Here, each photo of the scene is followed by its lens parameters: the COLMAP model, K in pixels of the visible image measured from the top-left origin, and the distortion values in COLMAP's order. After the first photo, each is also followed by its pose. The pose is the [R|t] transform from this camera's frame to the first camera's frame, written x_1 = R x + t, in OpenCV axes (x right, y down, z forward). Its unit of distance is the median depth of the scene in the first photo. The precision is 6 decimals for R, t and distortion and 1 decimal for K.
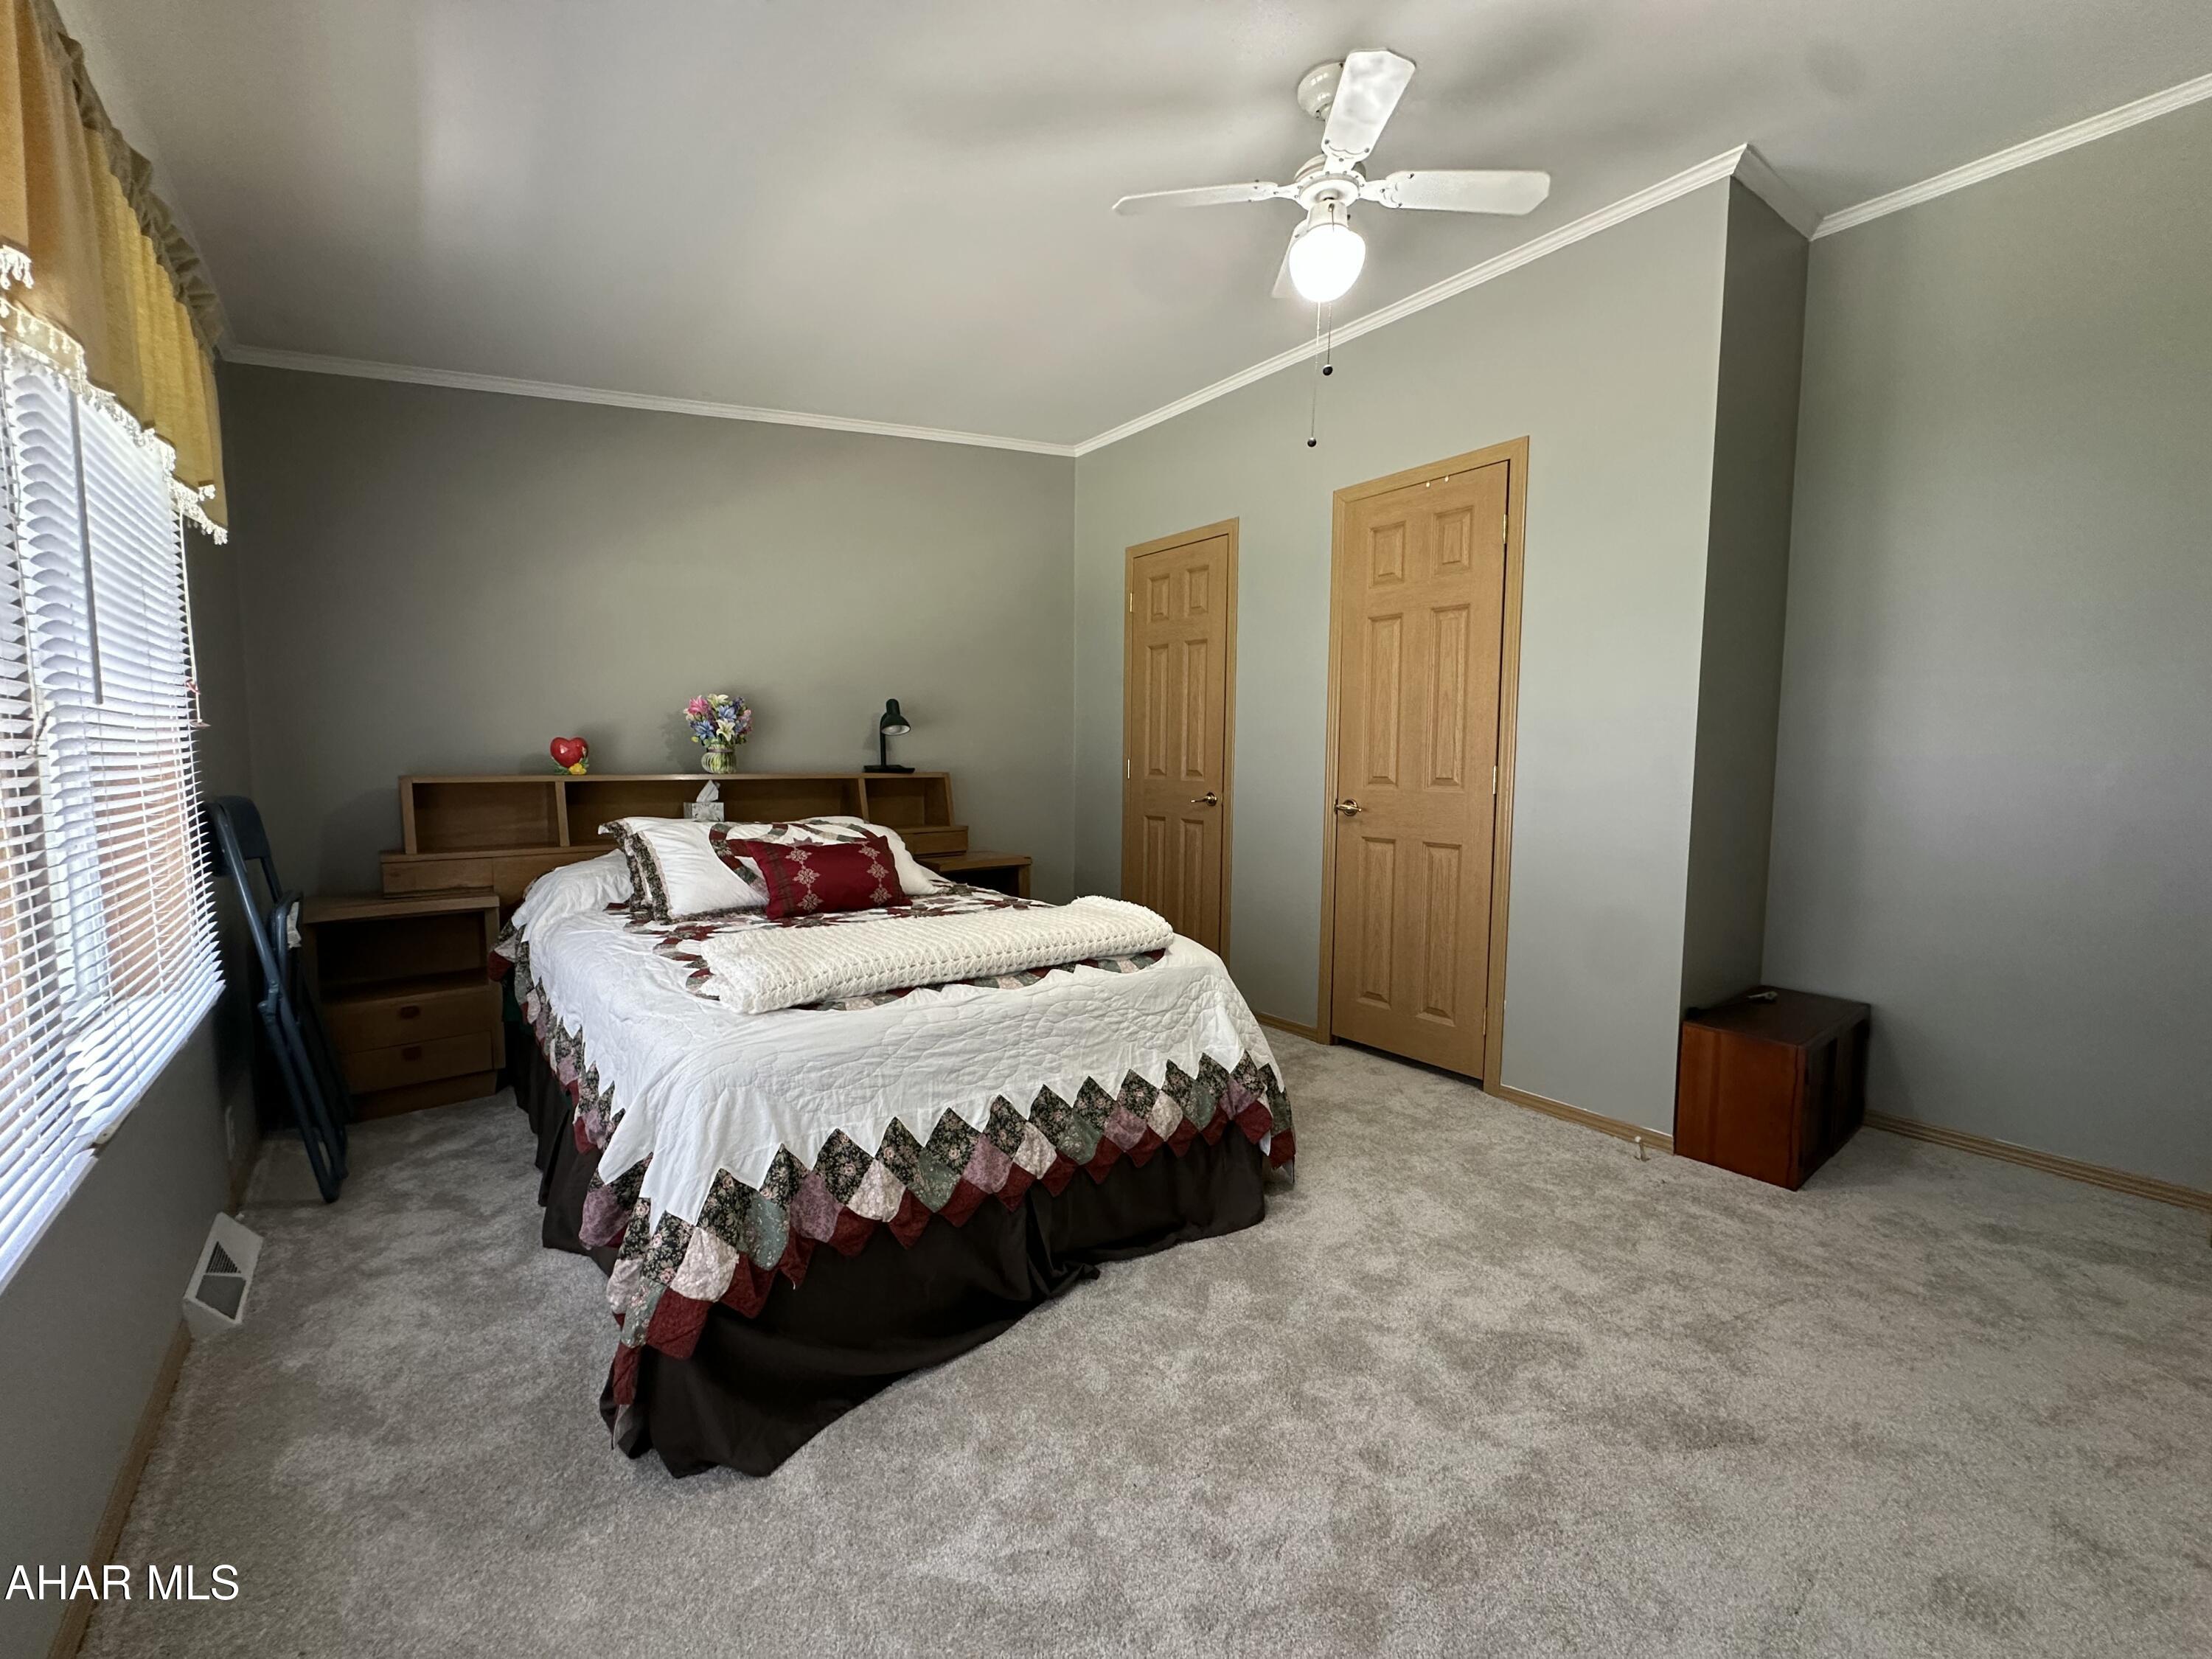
lens RADIAL K [[884.8, 0, 1107.3], [0, 884.8, 829.6], [0, 0, 1]] dist [-0.004447, 0.001163]
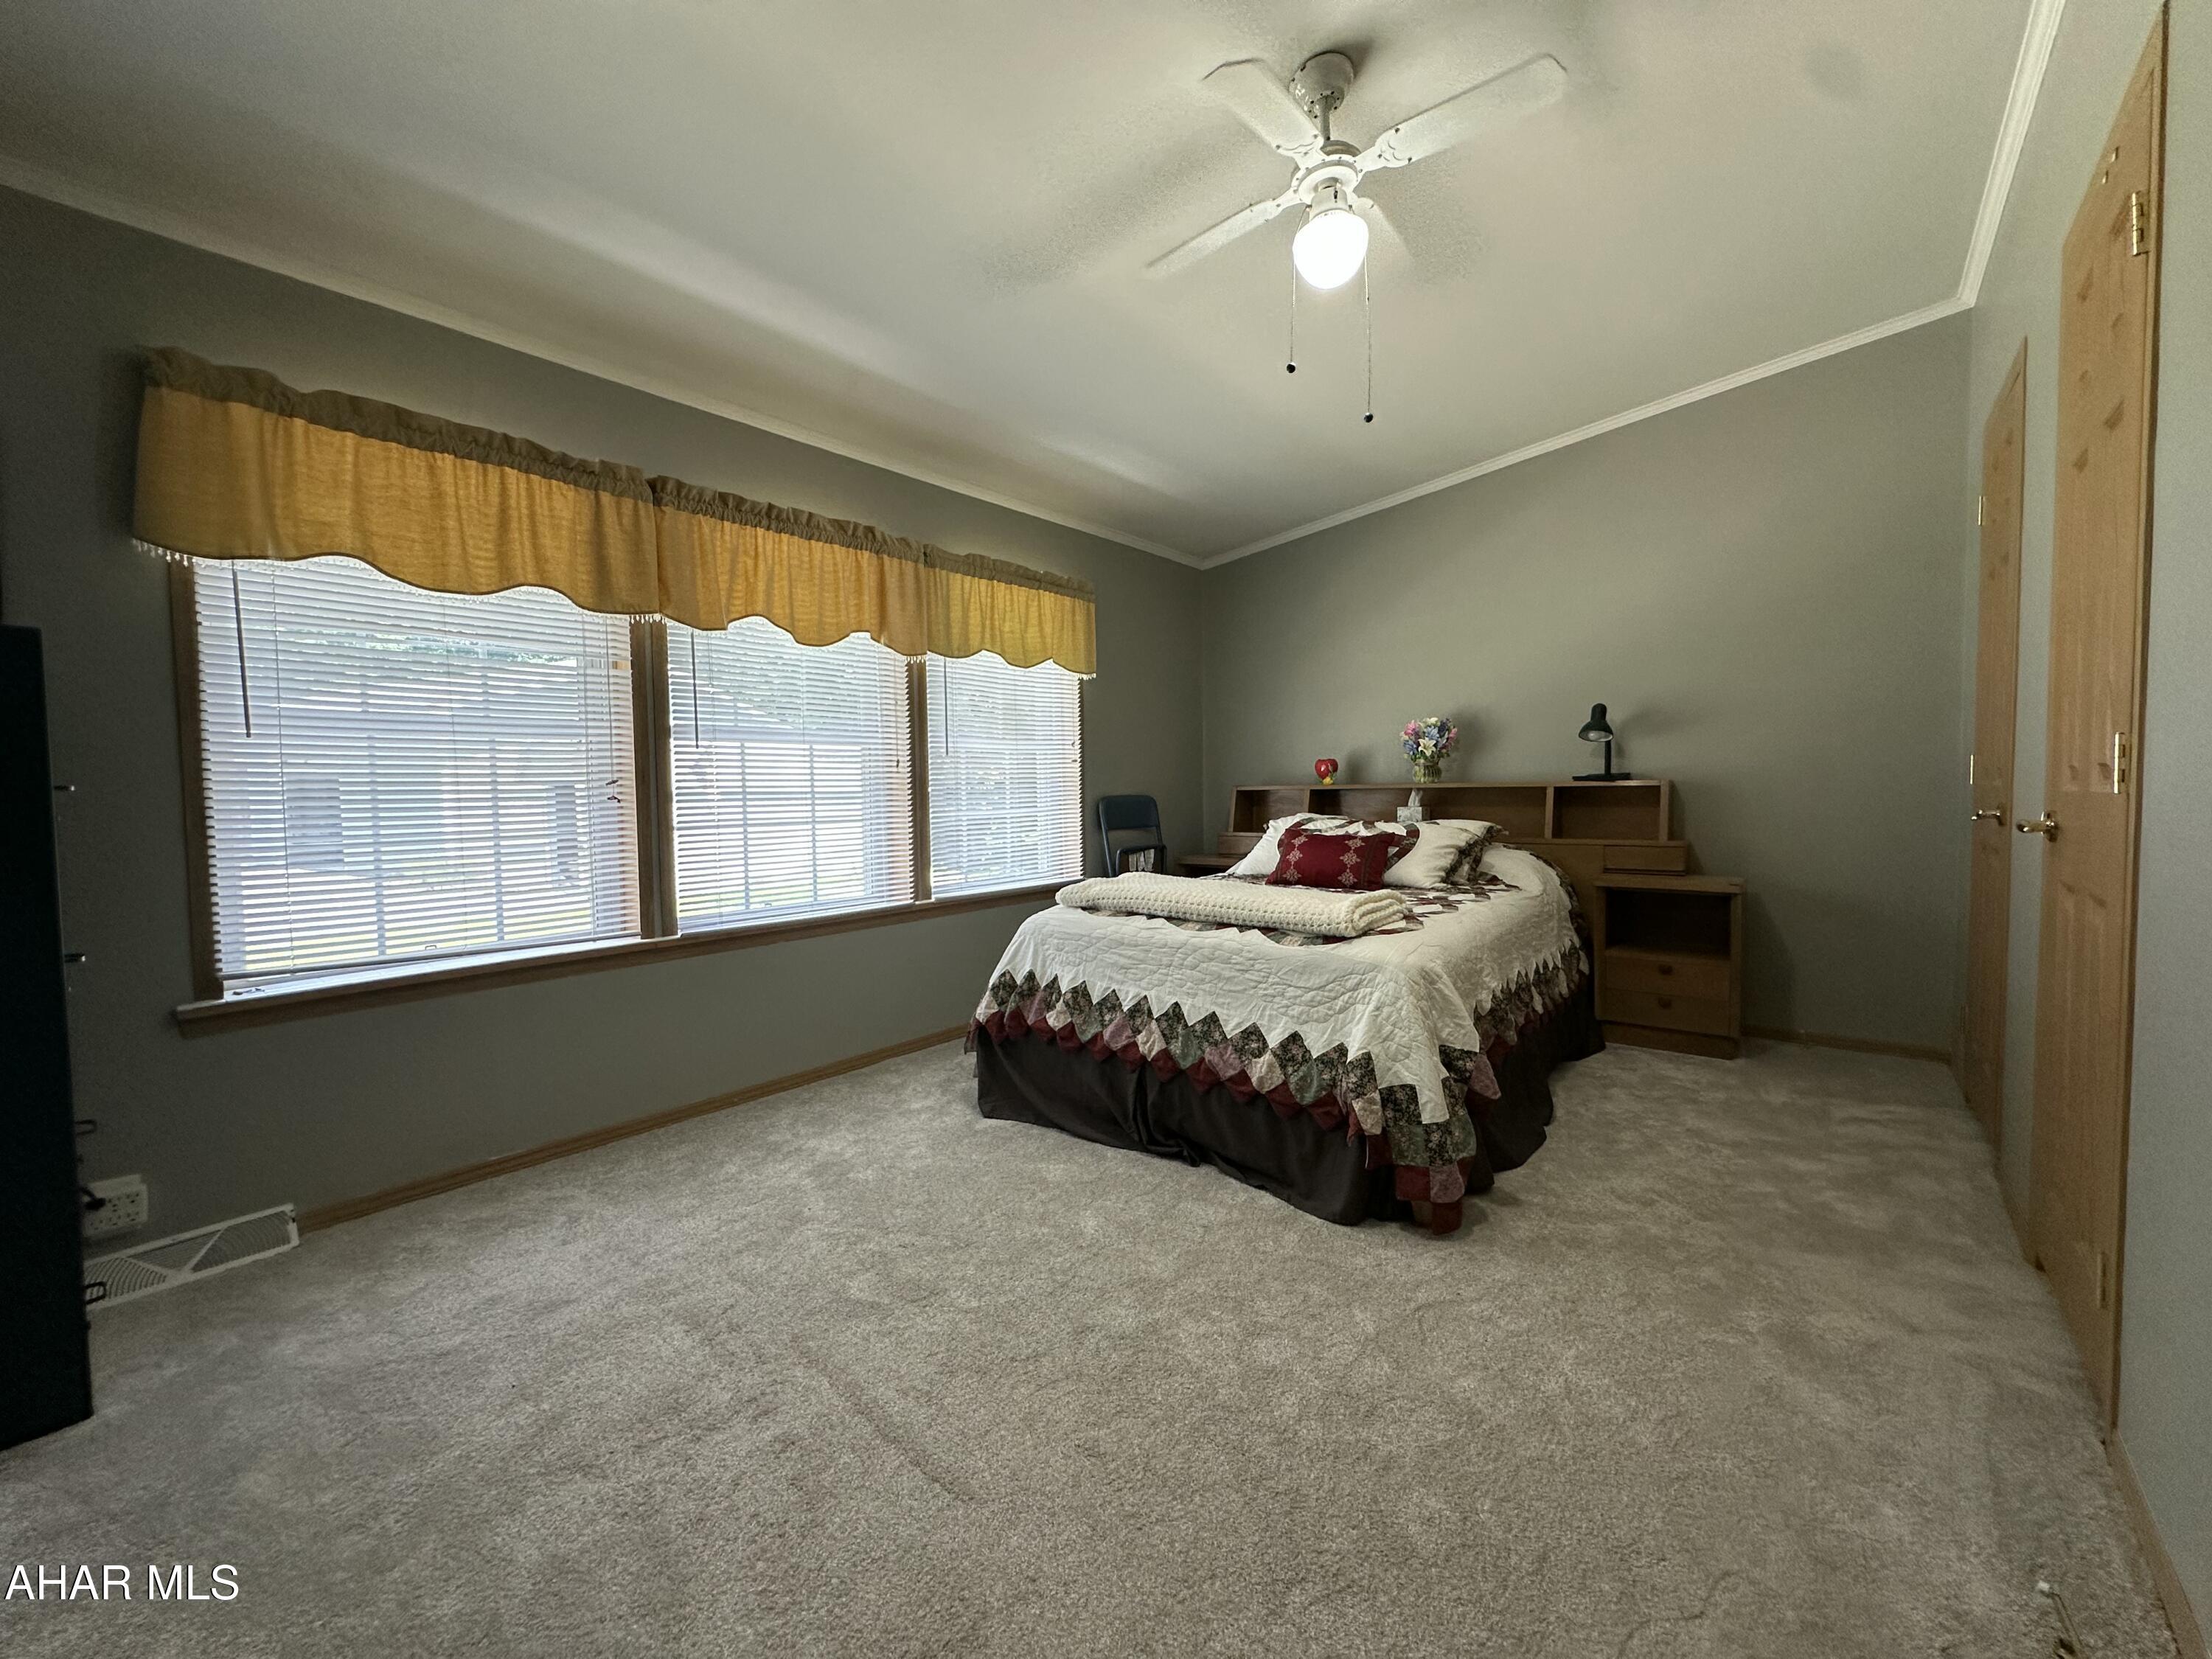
lens RADIAL K [[884.8, 0, 1099.9], [0, 884.8, 832.0], [0, 0, 1]] dist [-0.004447, 0.001163]
pose [[0.206959, 0.036681, -0.977662, 1.161991], [-0.065368, 0.997582, 0.023591, 0.006366], [0.976163, 0.059026, 0.208856, 0.564615]]
